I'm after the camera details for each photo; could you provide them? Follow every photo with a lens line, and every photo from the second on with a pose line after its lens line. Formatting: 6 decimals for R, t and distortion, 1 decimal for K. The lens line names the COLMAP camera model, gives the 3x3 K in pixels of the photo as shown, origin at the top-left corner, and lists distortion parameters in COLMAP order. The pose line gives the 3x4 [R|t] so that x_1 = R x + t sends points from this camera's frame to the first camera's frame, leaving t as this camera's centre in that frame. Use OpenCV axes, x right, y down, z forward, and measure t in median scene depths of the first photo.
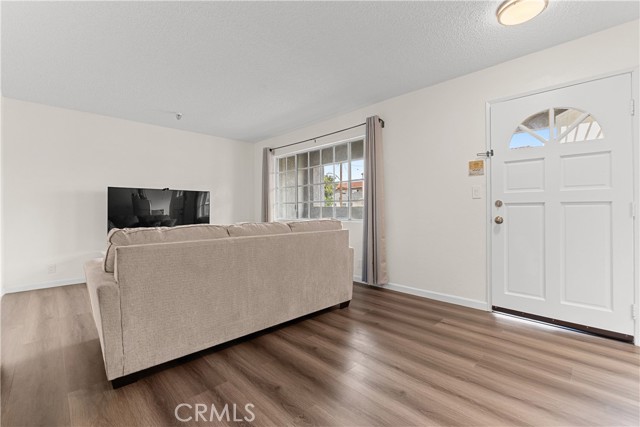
lens RADIAL K [[277.1, 0, 318.3], [0, 277.1, 208.2], [0, 0, 1]] dist [-0.002634, 0.000160]
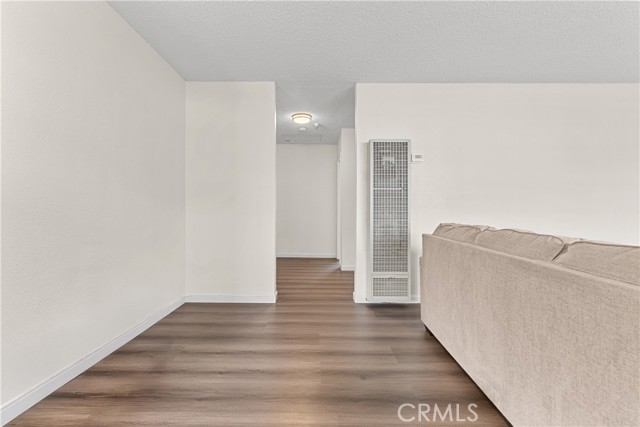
lens RADIAL K [[277.1, 0, 318.3], [0, 277.1, 208.2], [0, 0, 1]] dist [-0.002634, 0.000160]
pose [[-0.696936, -0.002005, -0.717131, 0.528170], [0.000810, 0.999993, -0.003584, 0.006185], [0.717133, -0.003078, -0.696930, 1.172399]]
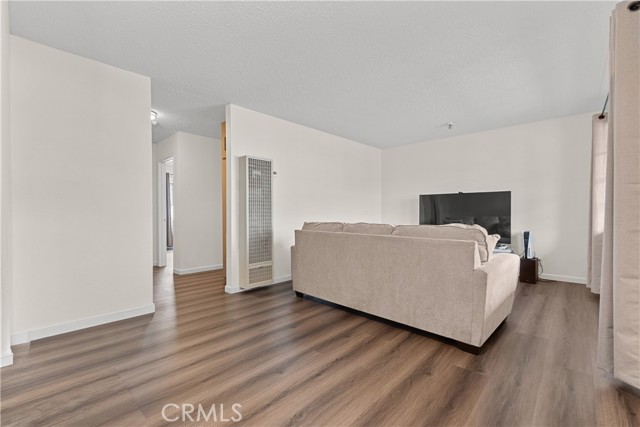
lens RADIAL K [[276.0, 0, 315.5], [0, 276.0, 216.3], [0, 0, 1]] dist [-0.001410, 0.000005]
pose [[0.034288, 0.017242, -0.999263, 1.012614], [0.007113, 0.999822, 0.017496, 0.000941], [0.999387, -0.007708, 0.034159, 0.780996]]
